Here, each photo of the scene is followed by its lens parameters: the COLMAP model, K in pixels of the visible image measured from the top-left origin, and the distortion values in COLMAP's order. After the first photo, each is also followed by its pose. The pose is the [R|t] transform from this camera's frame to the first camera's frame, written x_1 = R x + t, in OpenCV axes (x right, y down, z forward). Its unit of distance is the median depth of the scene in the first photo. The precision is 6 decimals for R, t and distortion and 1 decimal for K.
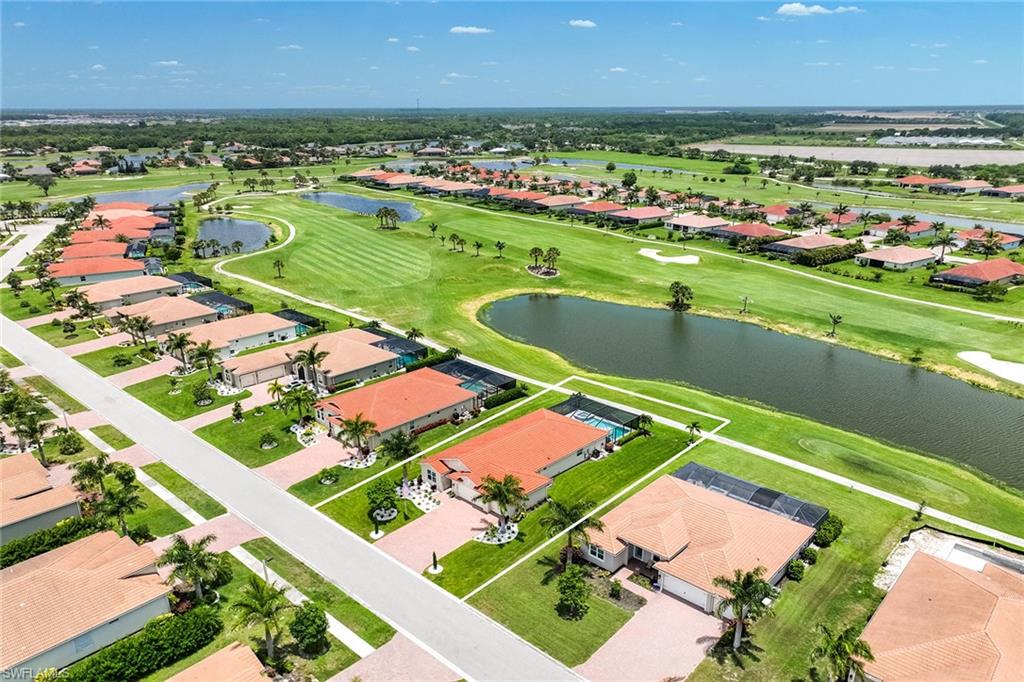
lens RADIAL K [[740.0, 0, 512.0], [0, 740.0, 341.0], [0, 0, 1]] dist [0.004269, 0.003880]
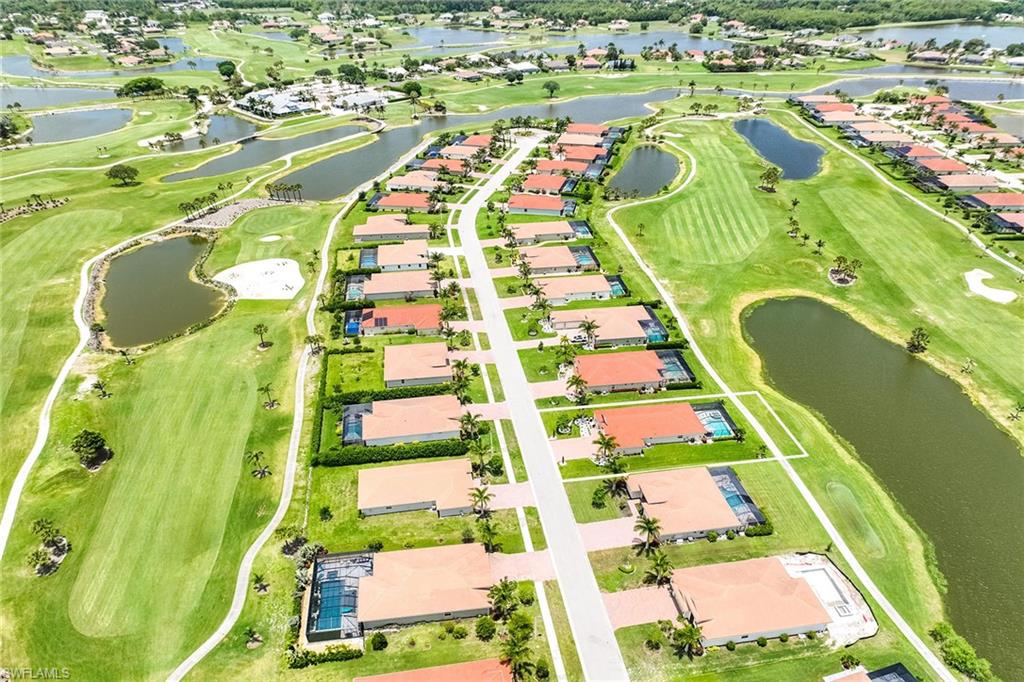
lens RADIAL K [[740.0, 0, 512.0], [0, 740.0, 341.0], [0, 0, 1]] dist [0.004269, 0.003880]
pose [[0.789810, 0.304693, -0.532318, 0.410568], [-0.195660, 0.947701, 0.252150, -0.273736], [0.581307, -0.094997, 0.808120, -0.400281]]
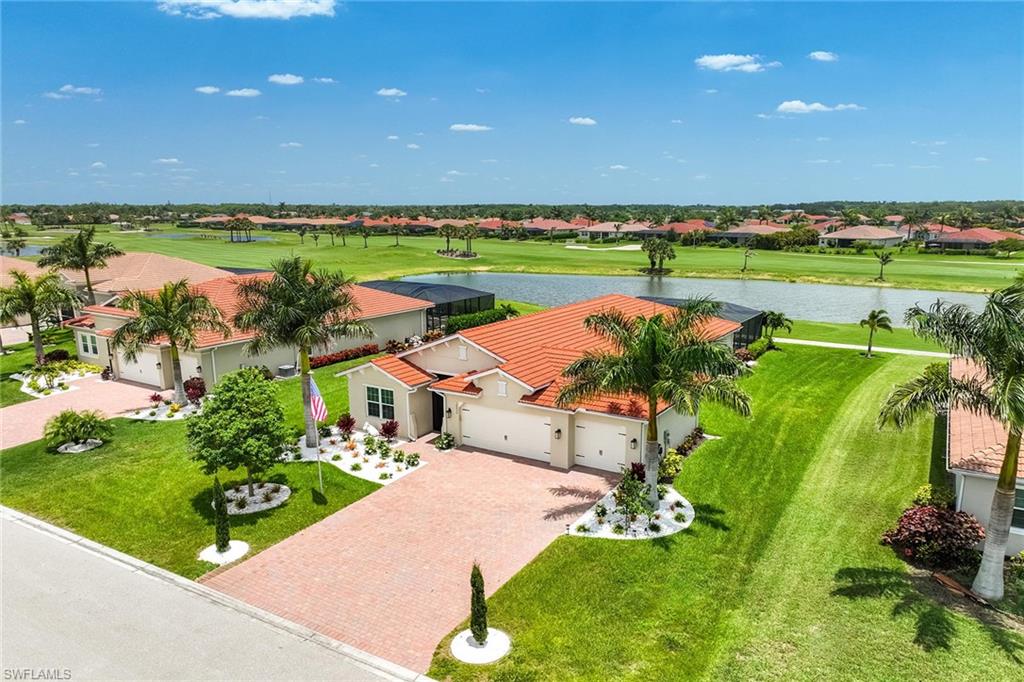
lens RADIAL K [[740.0, 0, 512.0], [0, 740.0, 341.0], [0, 0, 1]] dist [0.004269, 0.003880]
pose [[0.981713, -0.042522, 0.185555, -0.066718], [0.065186, 0.990895, -0.117801, 0.119592], [-0.178857, 0.127743, 0.975547, 0.374943]]
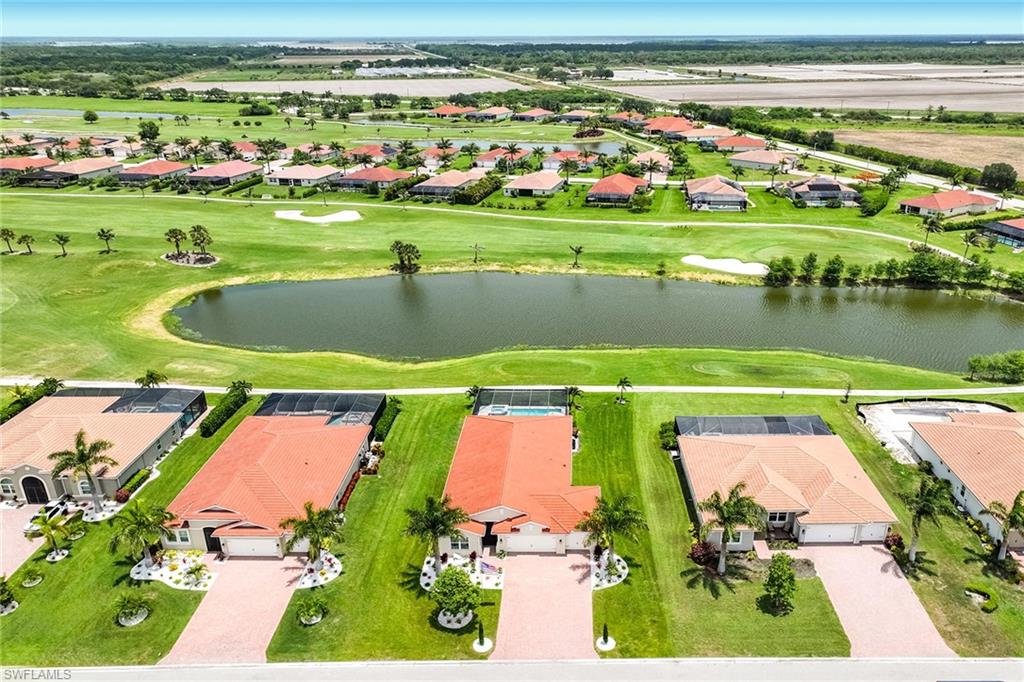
lens RADIAL K [[789.2, 0, 585.6], [0, 789.2, 340.3], [0, 0, 1]] dist [0.001555, 0.009341]
pose [[0.727480, -0.247485, 0.639941, -0.283092], [0.208909, 0.968294, 0.136983, -0.057142], [-0.653552, 0.034037, 0.756116, 0.190721]]
